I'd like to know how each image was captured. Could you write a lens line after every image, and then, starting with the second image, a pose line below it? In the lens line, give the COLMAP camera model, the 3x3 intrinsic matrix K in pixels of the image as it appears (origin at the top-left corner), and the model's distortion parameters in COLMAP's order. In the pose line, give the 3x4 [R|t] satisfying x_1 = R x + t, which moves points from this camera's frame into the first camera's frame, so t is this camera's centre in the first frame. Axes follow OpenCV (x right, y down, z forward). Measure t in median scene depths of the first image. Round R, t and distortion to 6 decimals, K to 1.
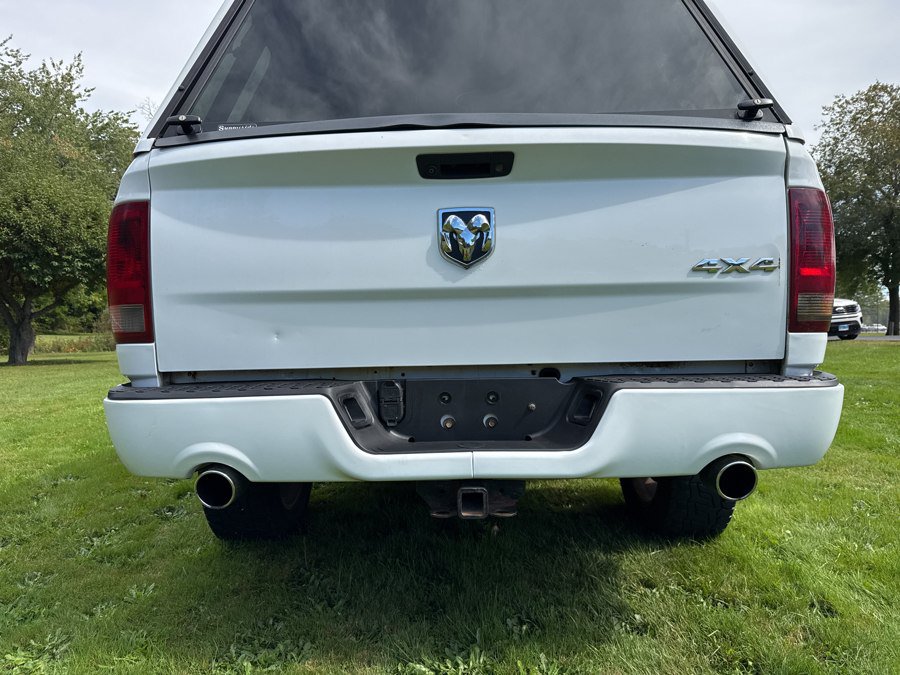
lens RADIAL K [[636.7, 0, 445.7], [0, 636.7, 344.8], [0, 0, 1]] dist [0.022986, -0.032146]
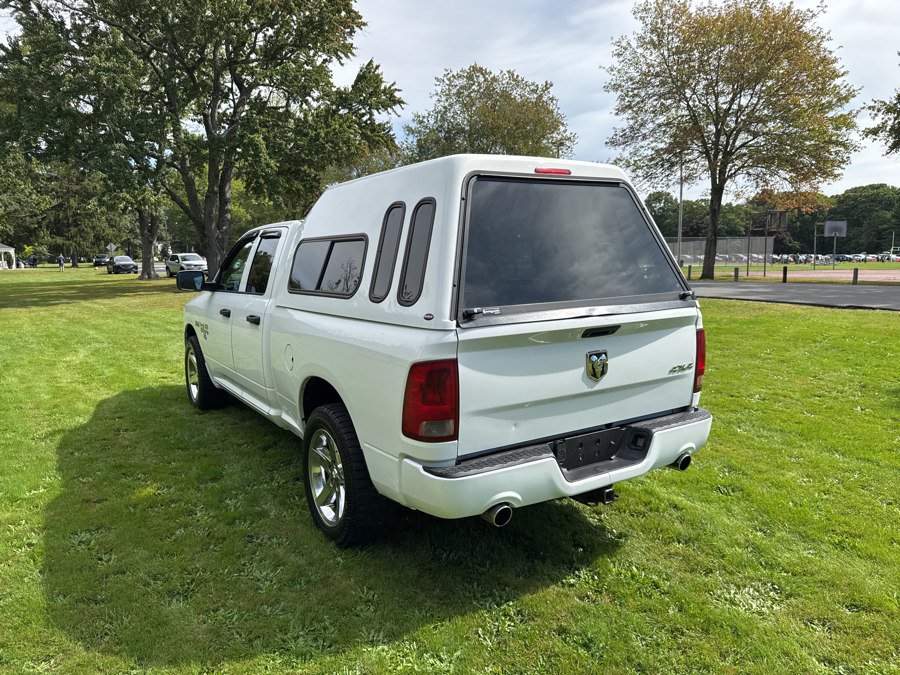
lens RADIAL K [[636.7, 0, 448.0], [0, 636.7, 343.1], [0, 0, 1]] dist [0.022986, -0.032146]
pose [[0.832867, -0.071468, 0.548840, -1.386981], [0.012064, 0.993737, 0.111095, -0.448504], [-0.553342, -0.085906, 0.828512, -0.370228]]
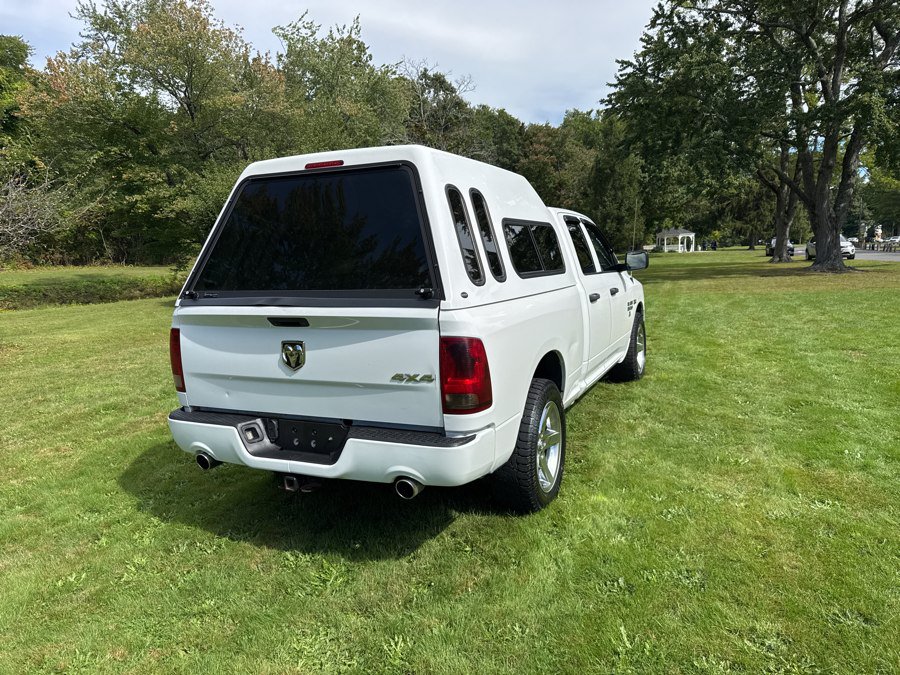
lens RADIAL K [[636.7, 0, 447.2], [0, 636.7, 334.9], [0, 0, 1]] dist [0.022986, -0.032146]
pose [[0.912528, 0.039399, -0.407112, 1.254935], [0.008498, 0.993309, 0.115177, -0.445621], [0.408926, -0.108562, 0.906087, -0.612101]]
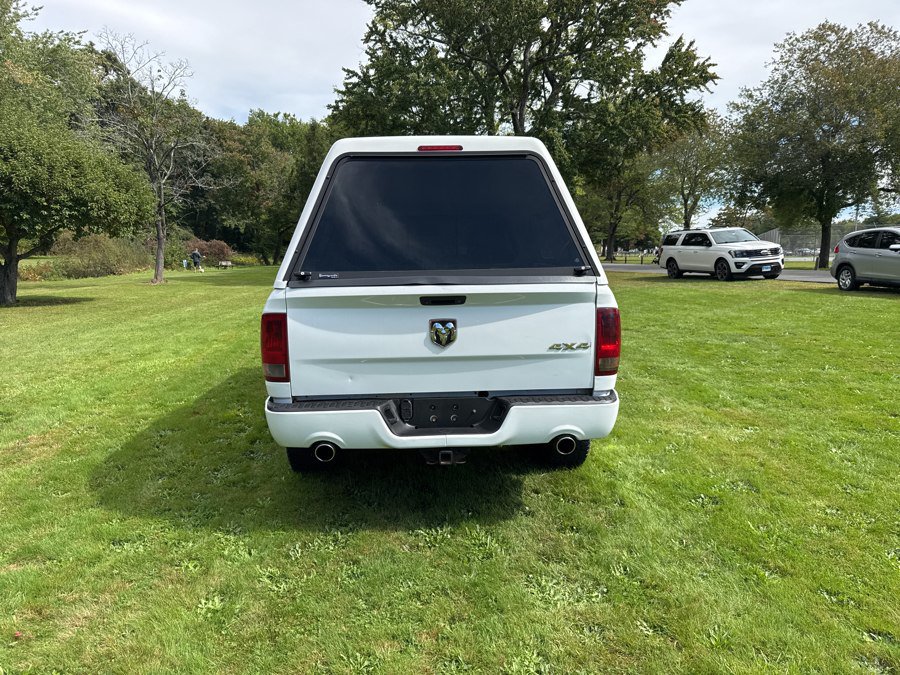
lens RADIAL K [[636.7, 0, 444.1], [0, 636.7, 341.0], [0, 0, 1]] dist [0.022986, -0.032146]
pose [[0.998223, -0.003432, 0.059493, -0.084611], [-0.003700, 0.992844, 0.119362, -0.376662], [-0.059477, -0.119370, 0.991067, -1.025242]]
